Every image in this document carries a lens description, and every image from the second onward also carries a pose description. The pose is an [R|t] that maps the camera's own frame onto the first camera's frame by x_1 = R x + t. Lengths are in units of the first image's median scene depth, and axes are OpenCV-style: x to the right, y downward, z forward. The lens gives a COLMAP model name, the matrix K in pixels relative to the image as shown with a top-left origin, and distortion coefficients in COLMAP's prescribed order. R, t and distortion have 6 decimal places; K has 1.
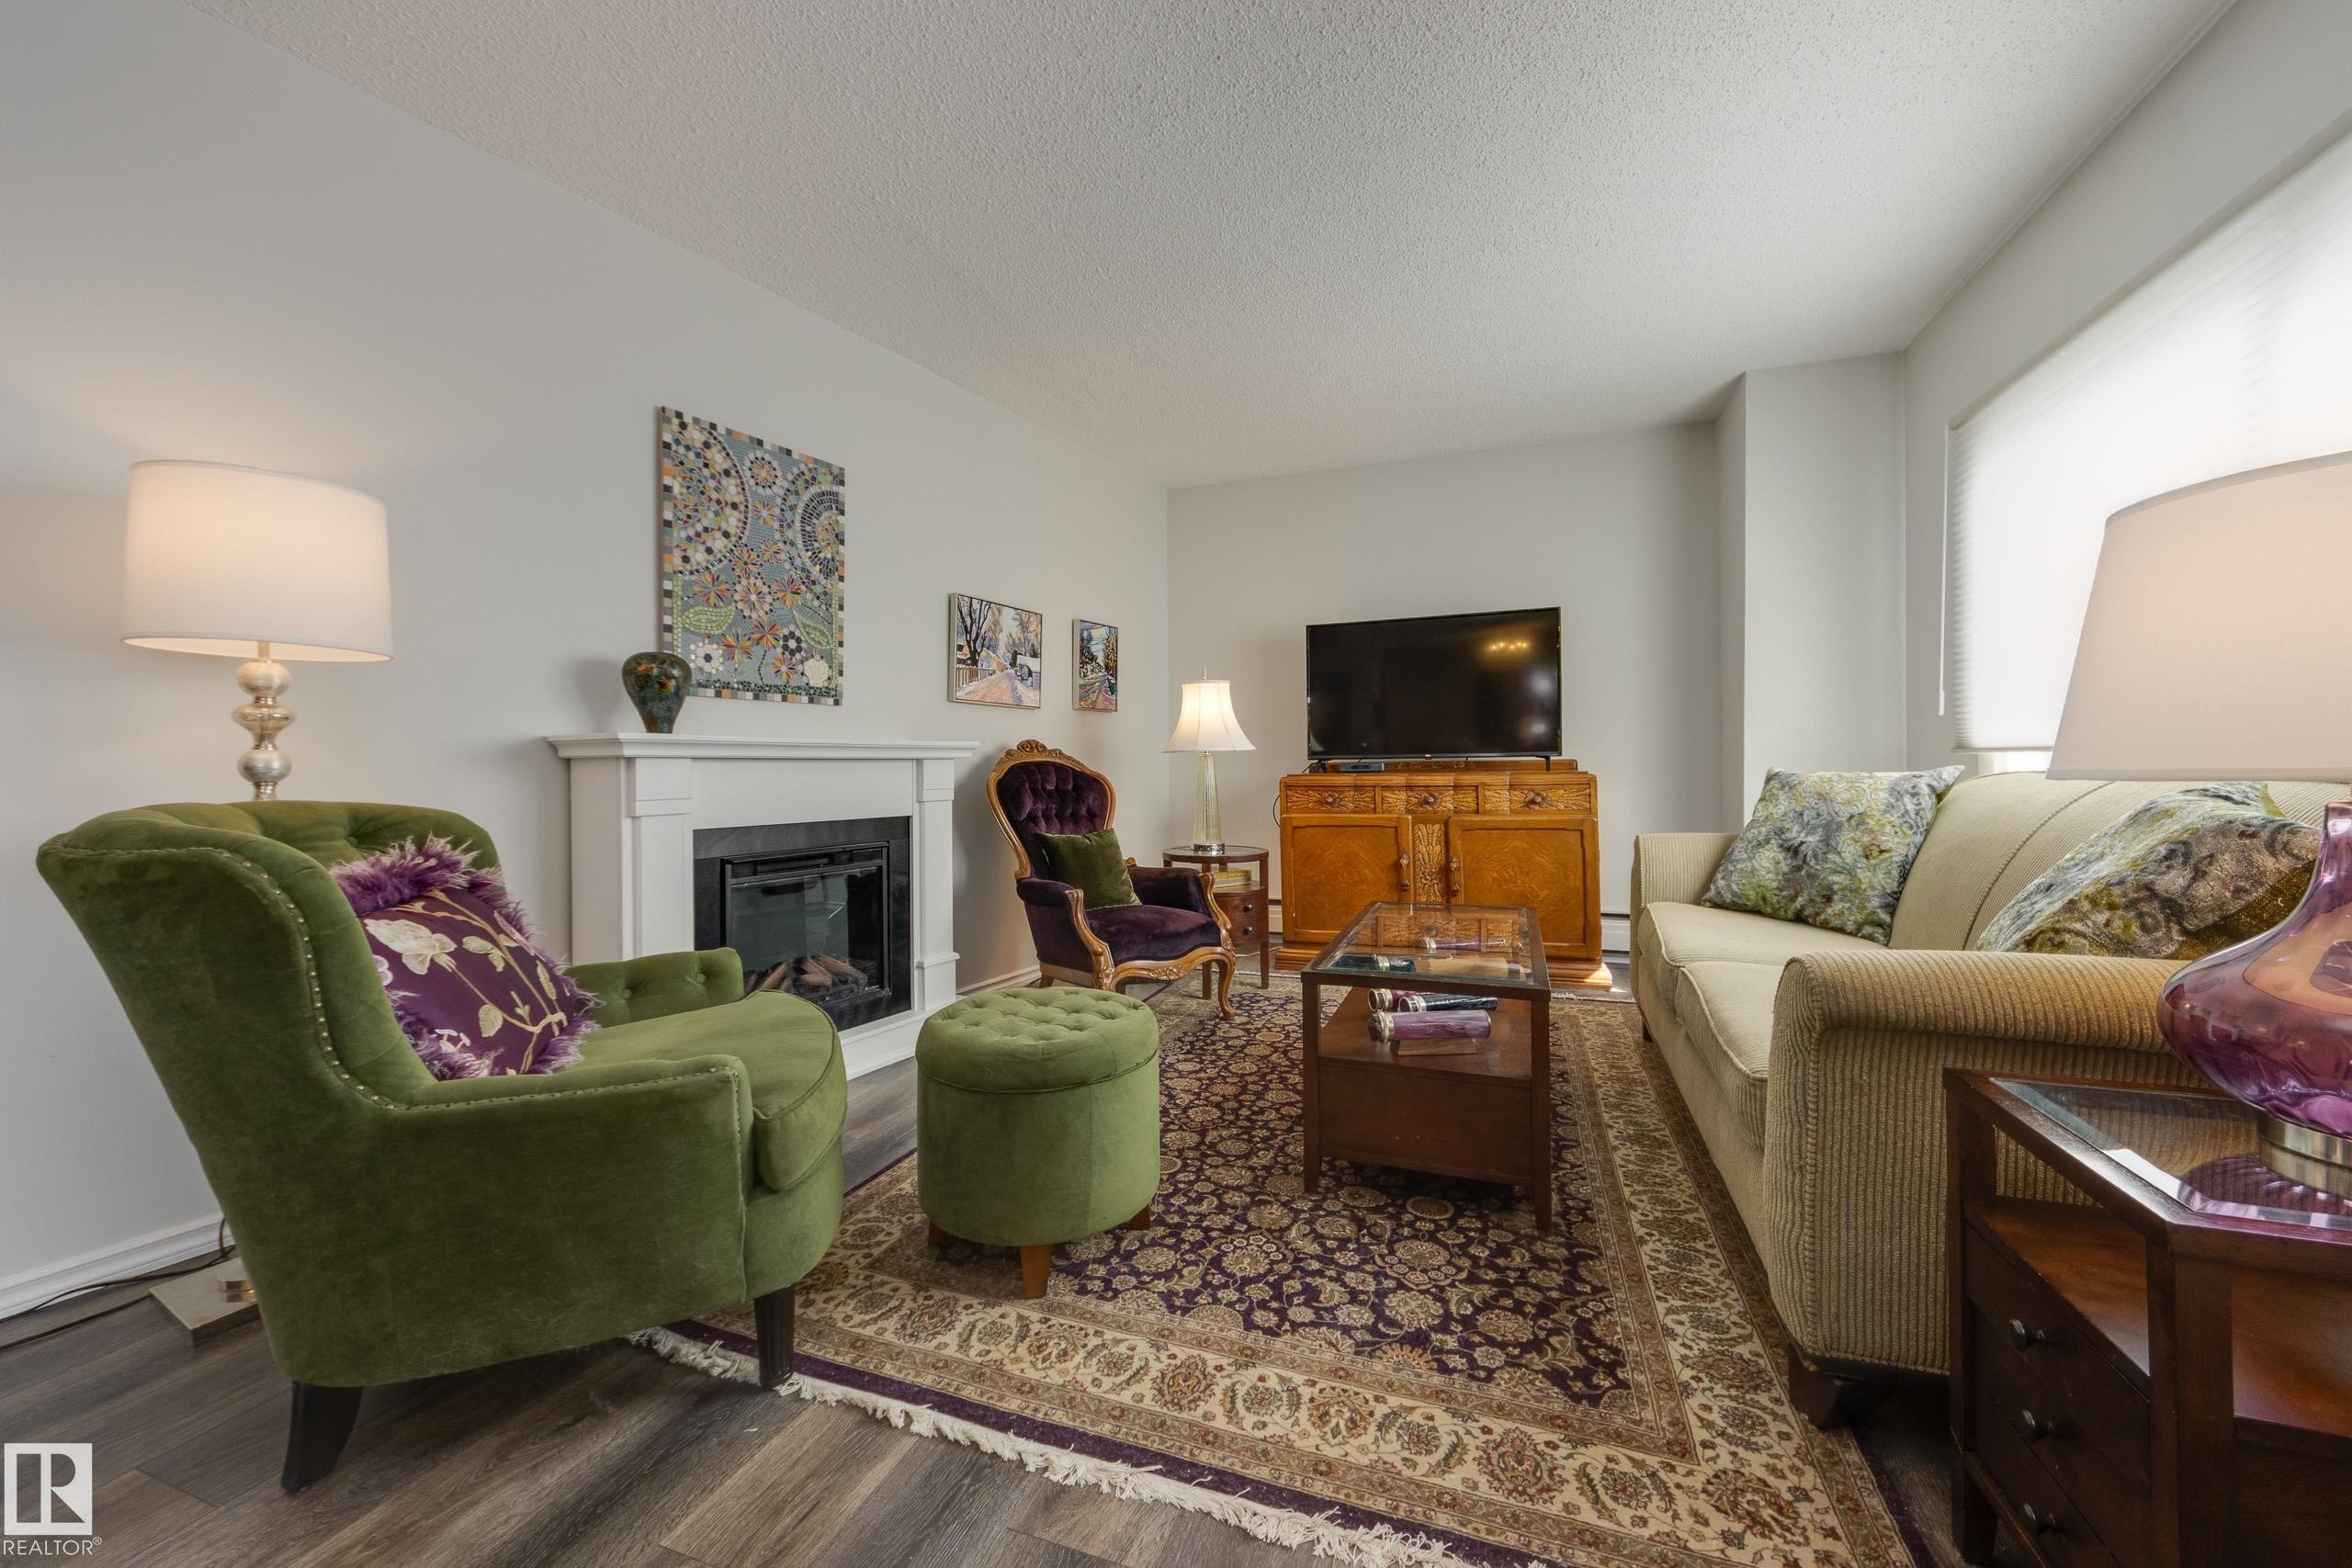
lens RADIAL K [[910.6, 0, 1172.9], [0, 910.6, 774.9], [0, 0, 1]] dist [0.002965, -0.003960]
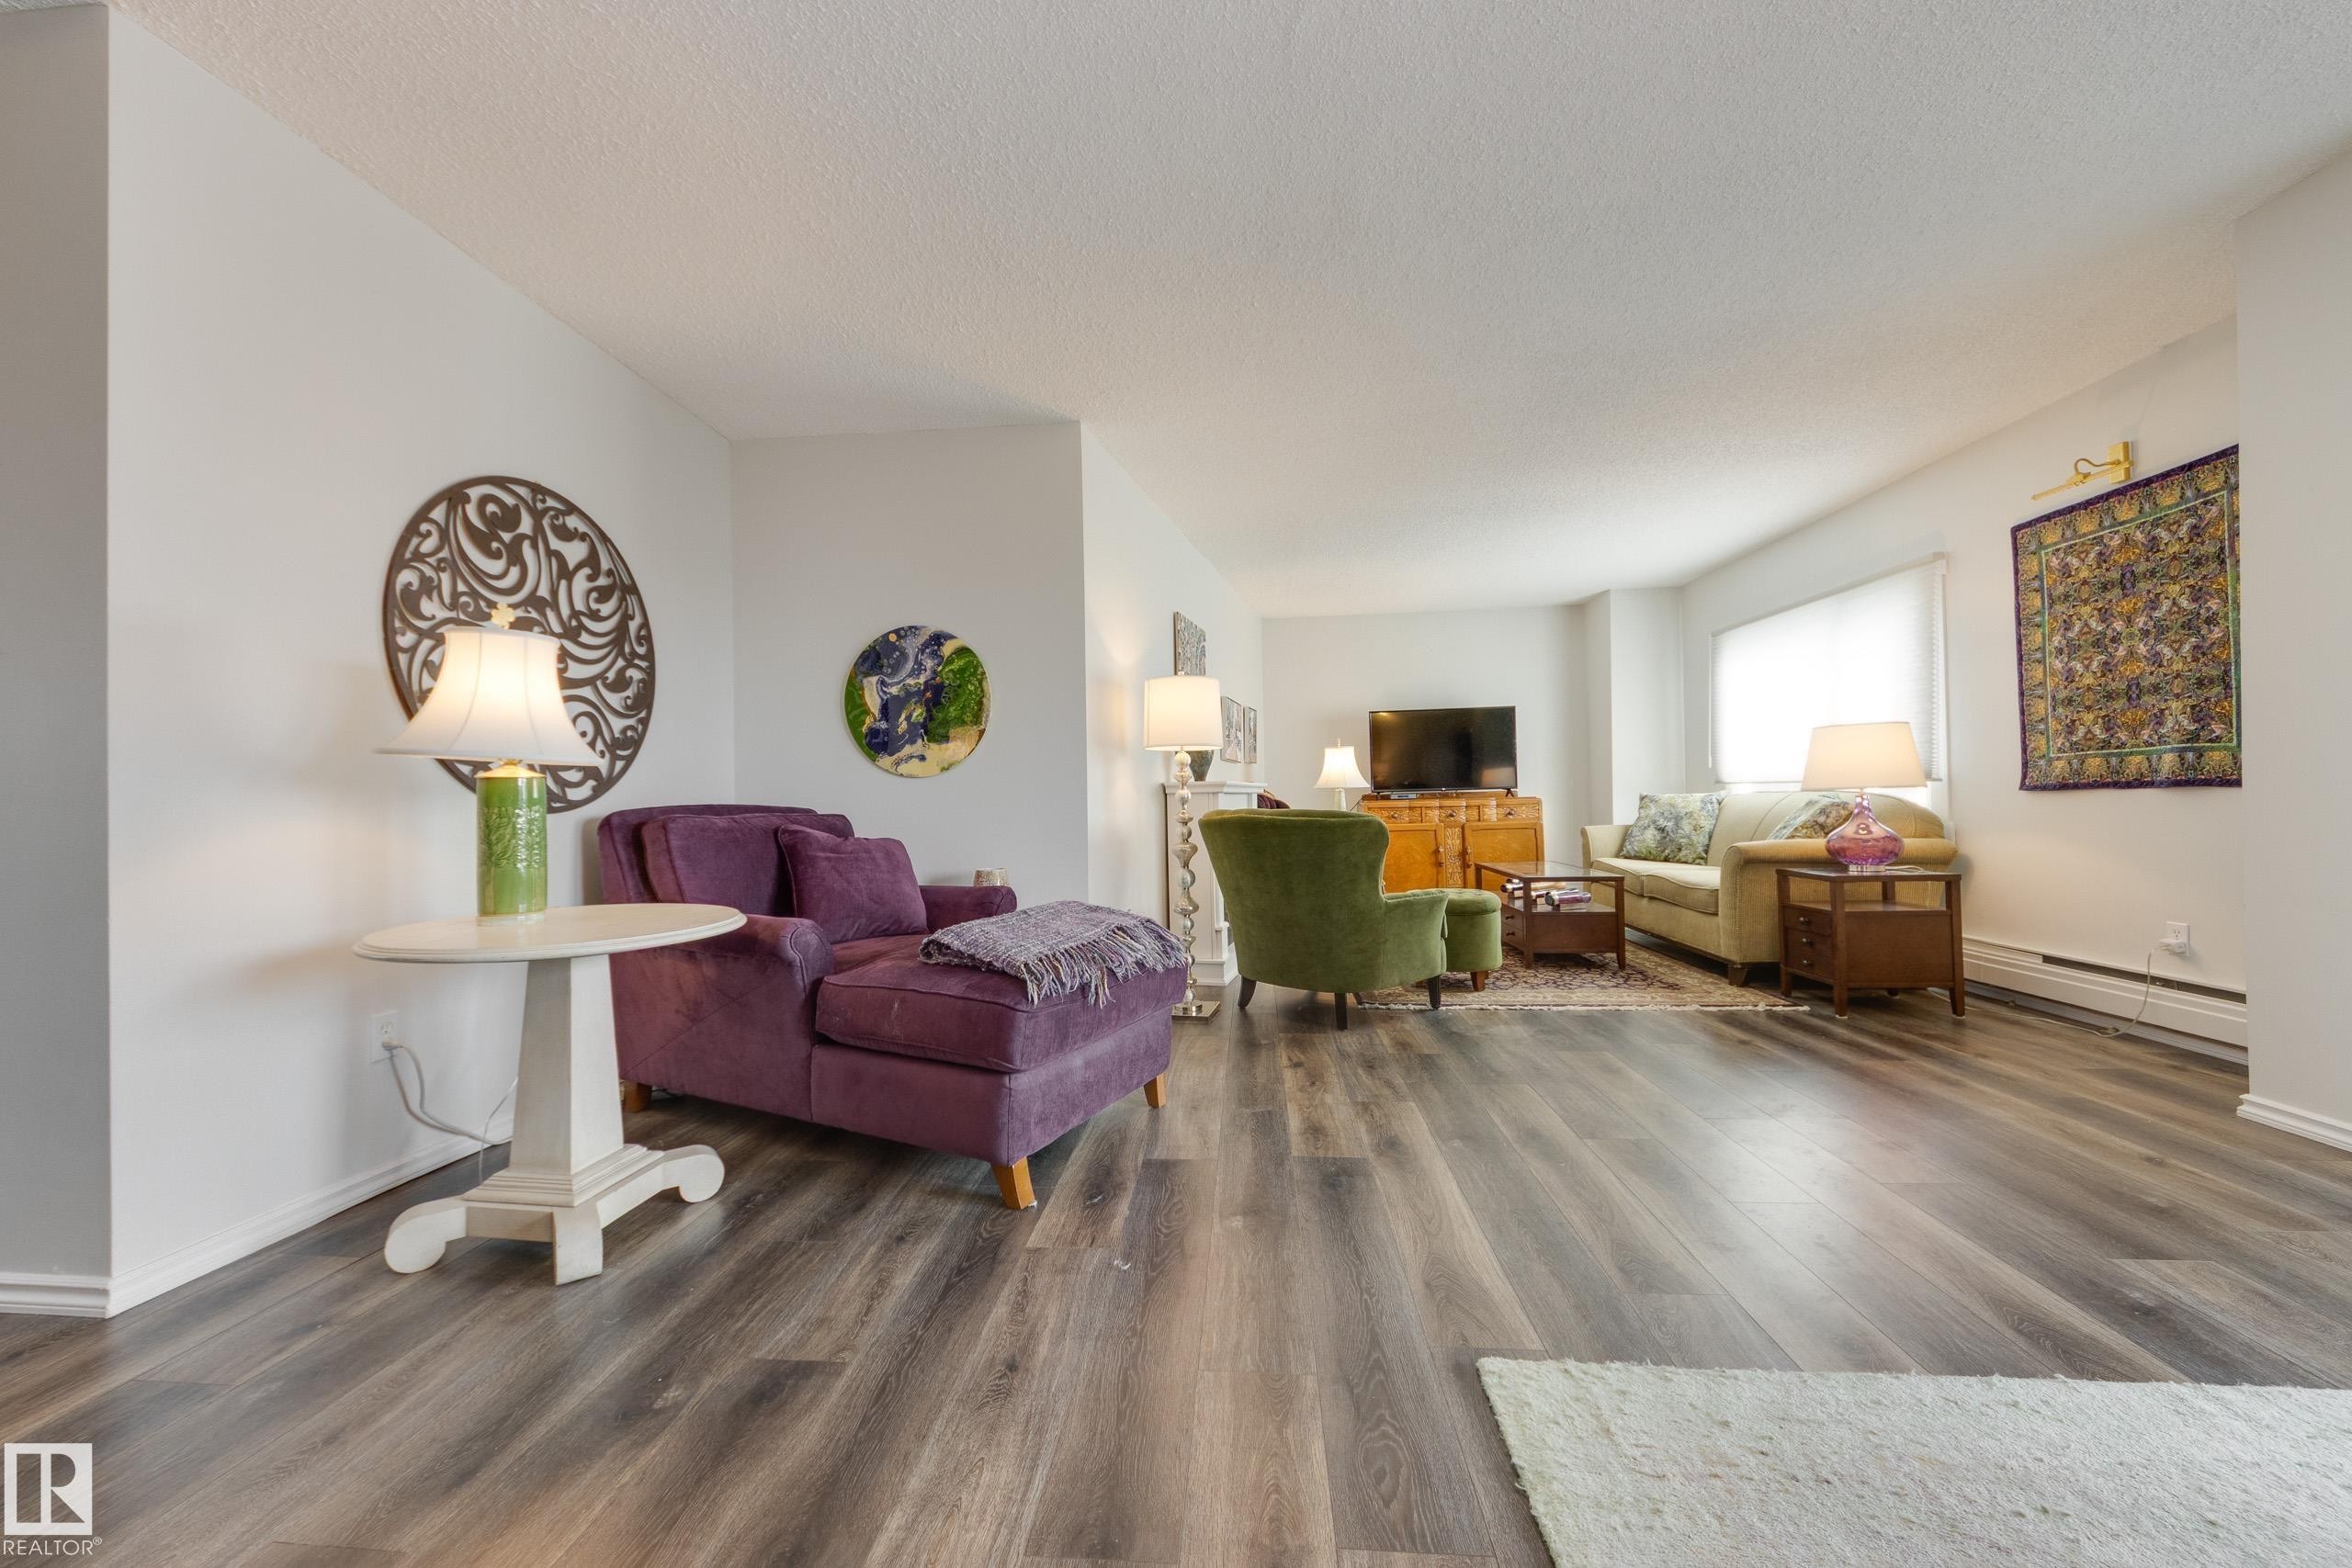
lens RADIAL K [[910.6, 0, 1162.0], [0, 910.6, 792.7], [0, 0, 1]] dist [0.002965, -0.003960]
pose [[0.966437, -0.010785, 0.256677, -1.086911], [0.016154, 0.999692, -0.018819, 0.016491], [-0.256395, 0.022333, 0.966314, -0.844150]]
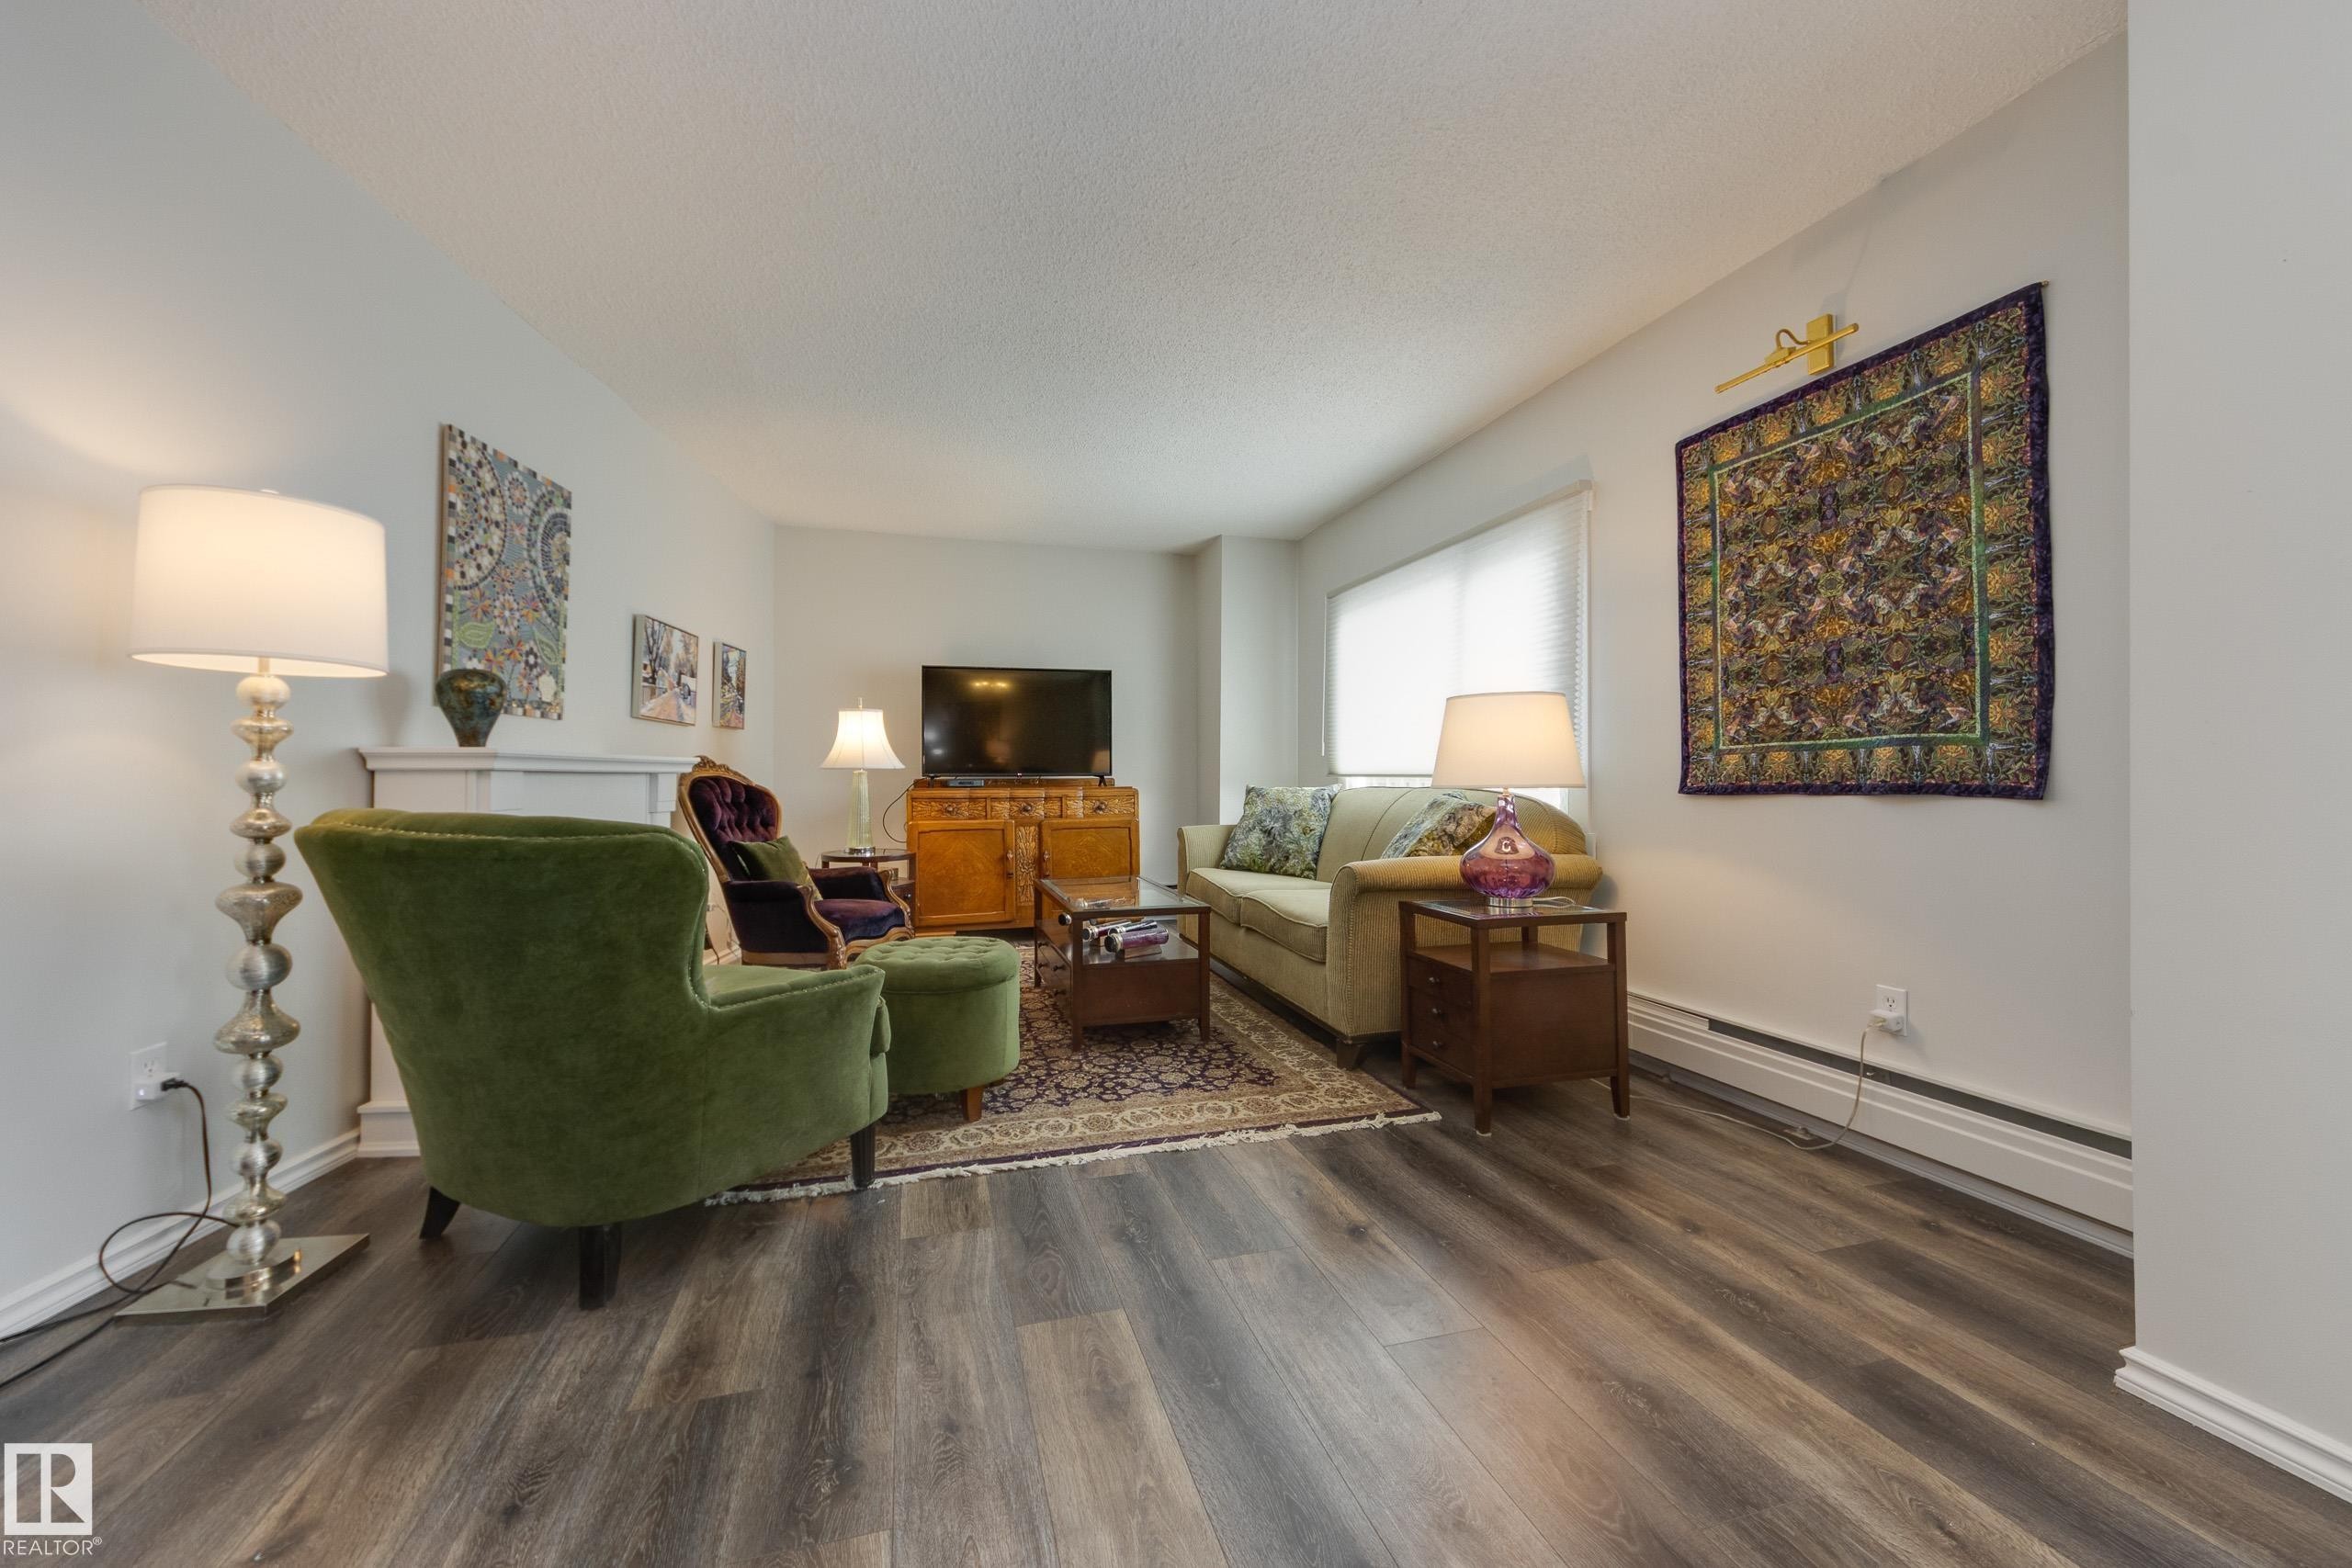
lens RADIAL K [[910.6, 0, 1187.4], [0, 910.6, 780.8], [0, 0, 1]] dist [0.002965, -0.003960]
pose [[0.795920, 0.006370, 0.605368, -0.514222], [0.000093, 0.999943, -0.010645, 0.003880], [-0.605401, 0.008529, 0.795875, -0.299414]]
